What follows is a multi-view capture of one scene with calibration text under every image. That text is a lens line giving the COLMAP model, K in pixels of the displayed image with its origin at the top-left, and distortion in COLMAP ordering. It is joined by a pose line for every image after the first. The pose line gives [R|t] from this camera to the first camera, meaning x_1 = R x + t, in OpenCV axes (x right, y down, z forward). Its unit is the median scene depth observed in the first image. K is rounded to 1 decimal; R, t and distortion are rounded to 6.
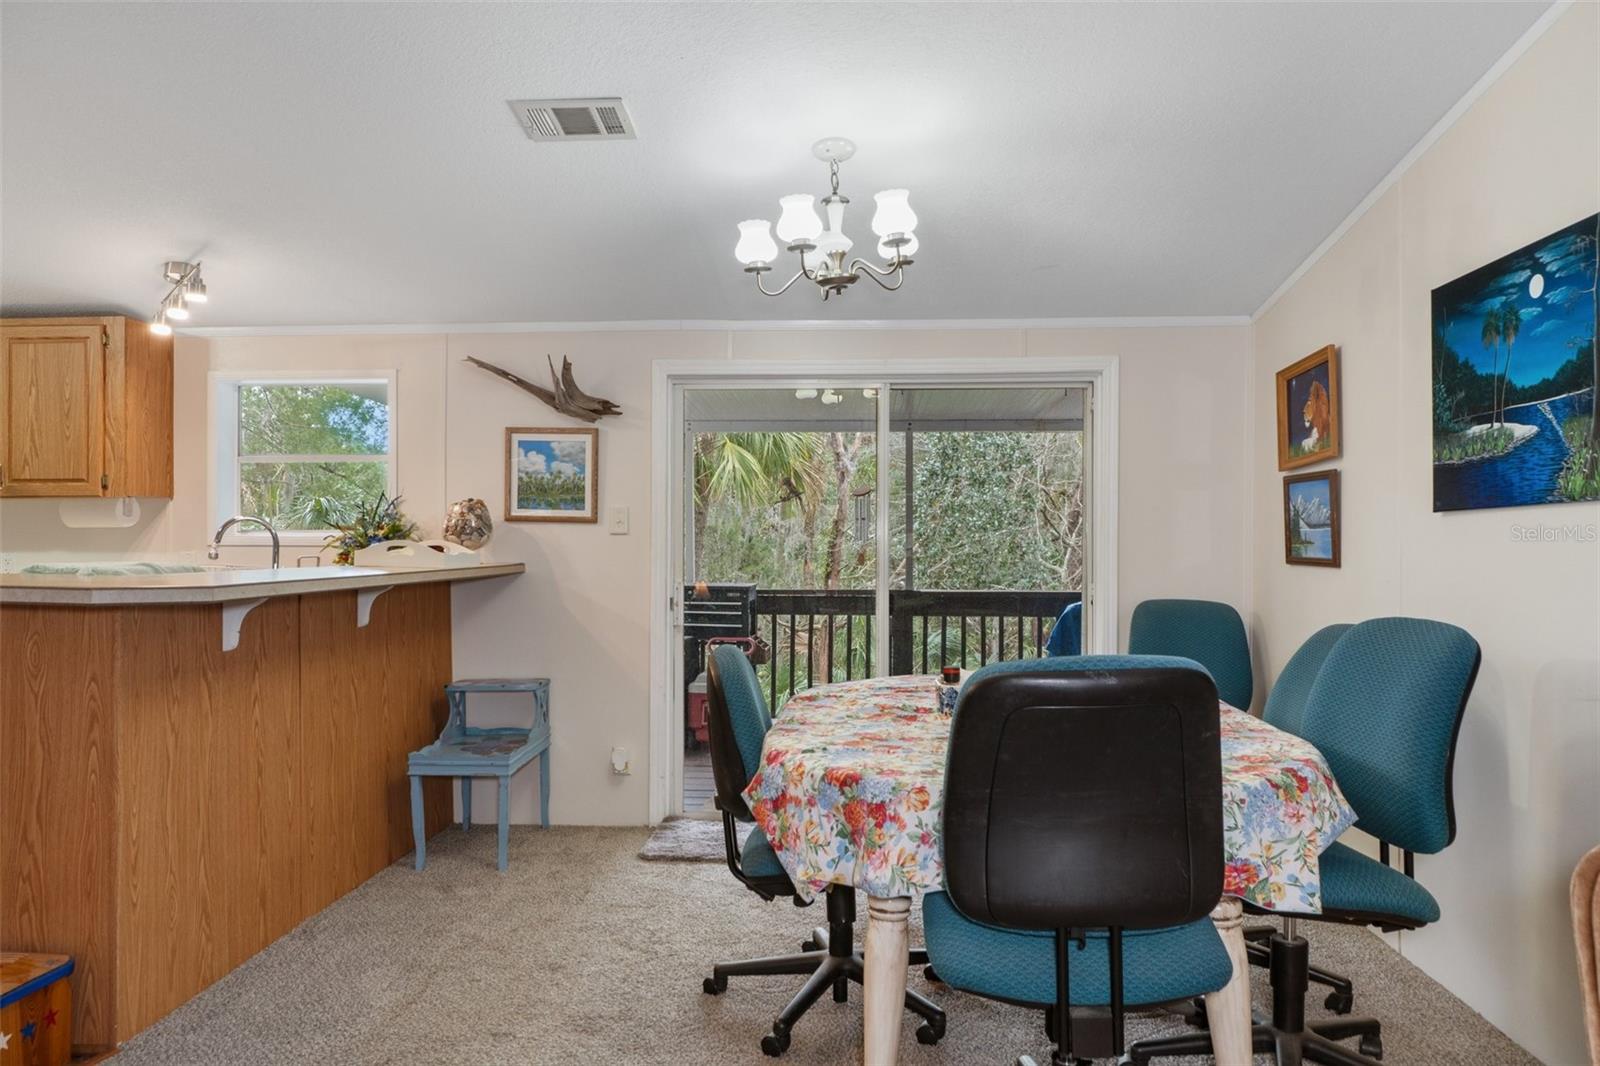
lens RADIAL K [[1080.0, 0, 804.2], [0, 1080.0, 536.2], [0, 0, 1]] dist [-0.009407, 0.003341]
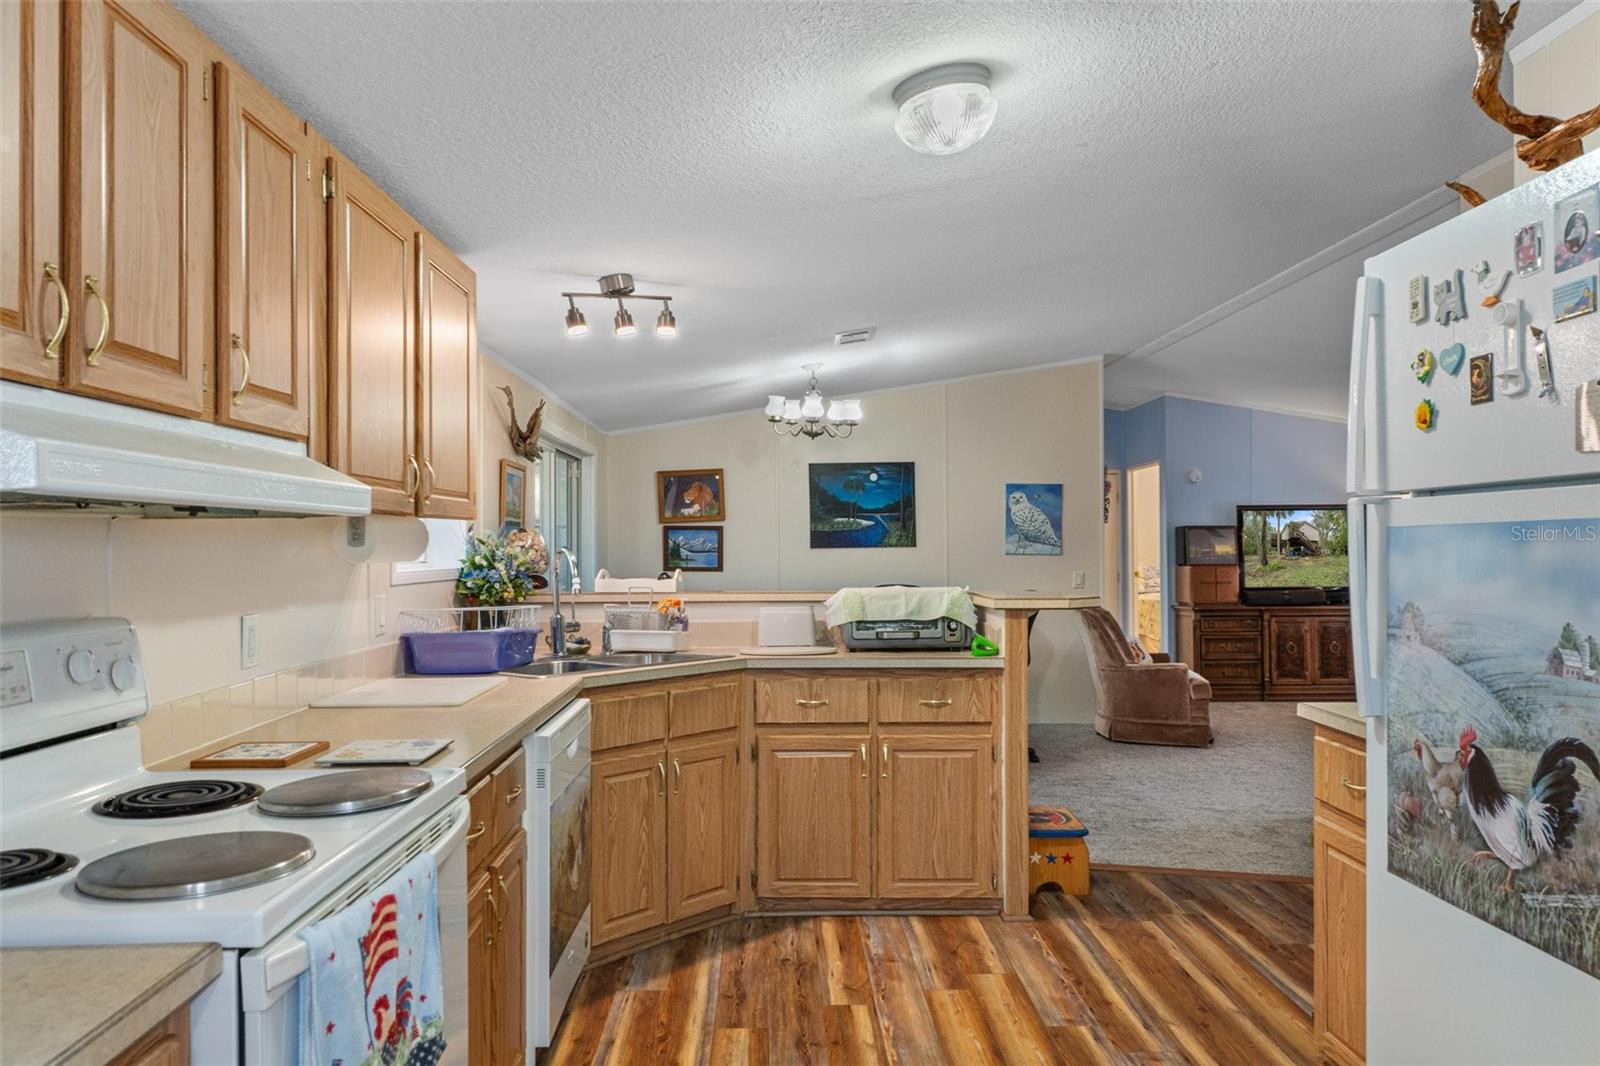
lens RADIAL K [[1069.6, 0, 798.5], [0, 1069.6, 536.1], [0, 0, 1]] dist [-0.024525, -0.000771]
pose [[-0.080498, 0.008975, 0.996714, -1.511761], [-0.003148, 0.999952, -0.009258, -0.020428], [-0.996750, -0.003883, -0.080466, 0.928732]]
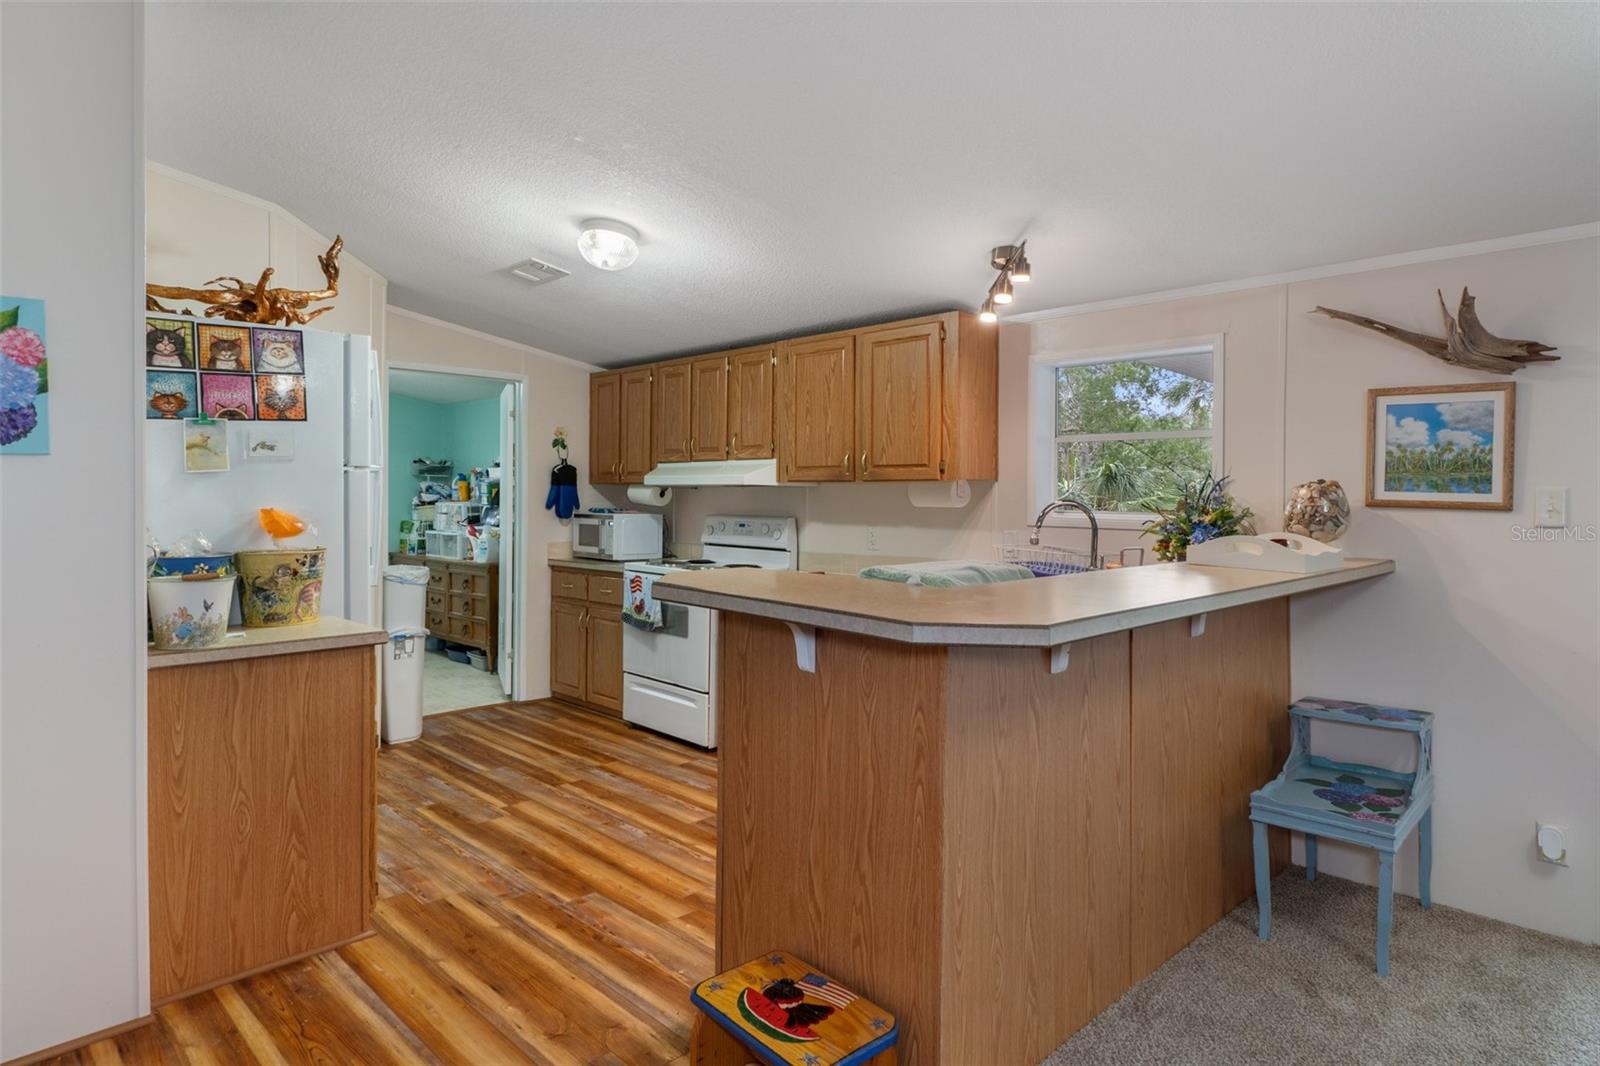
lens RADIAL K [[920.7, 0, 795.3], [0, 920.7, 499.0], [0, 0, 1]] dist [0.004259, -0.000668]
pose [[0.735867, 0.008524, -0.677072, -0.145438], [-0.002755, 0.999950, 0.009594, -0.029075], [0.677120, -0.005194, 0.735854, 0.241993]]
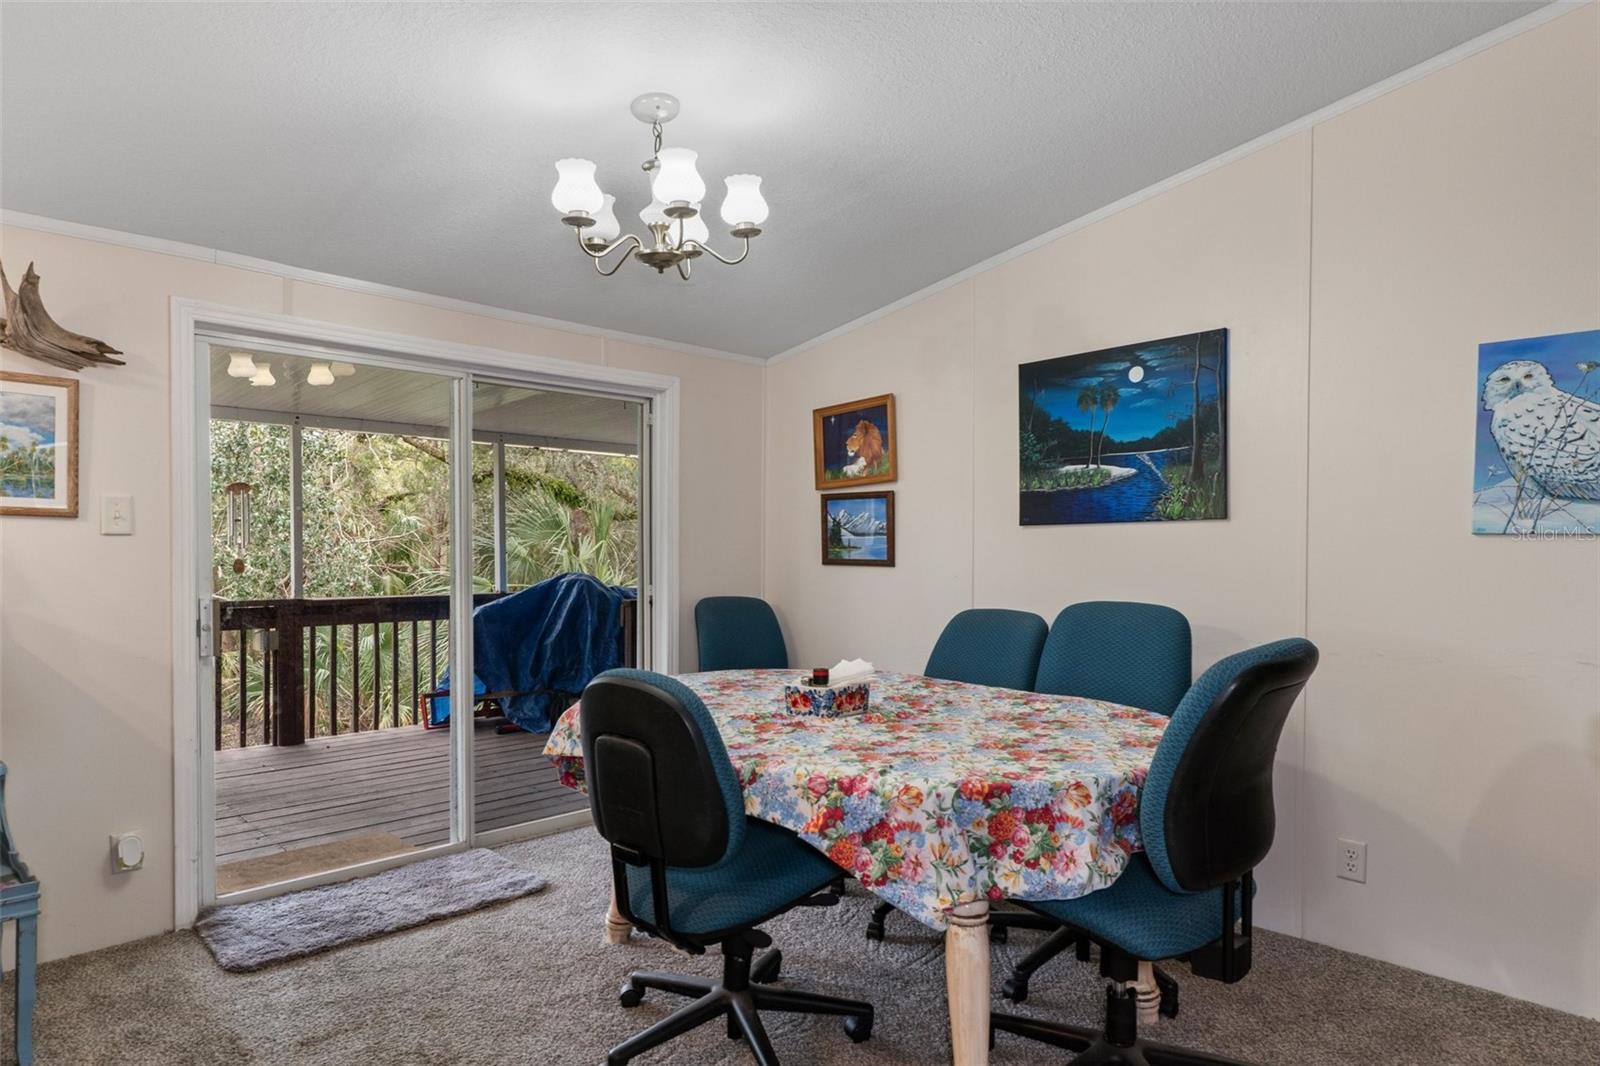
lens RADIAL K [[920.7, 0, 798.9], [0, 920.7, 569.2], [0, 0, 1]] dist [0.004259, -0.000668]
pose [[0.677313, -0.016737, 0.735504, -0.362153], [-0.005100, 0.999610, 0.027444, 0.002116], [-0.735677, -0.022339, 0.676964, 0.302267]]
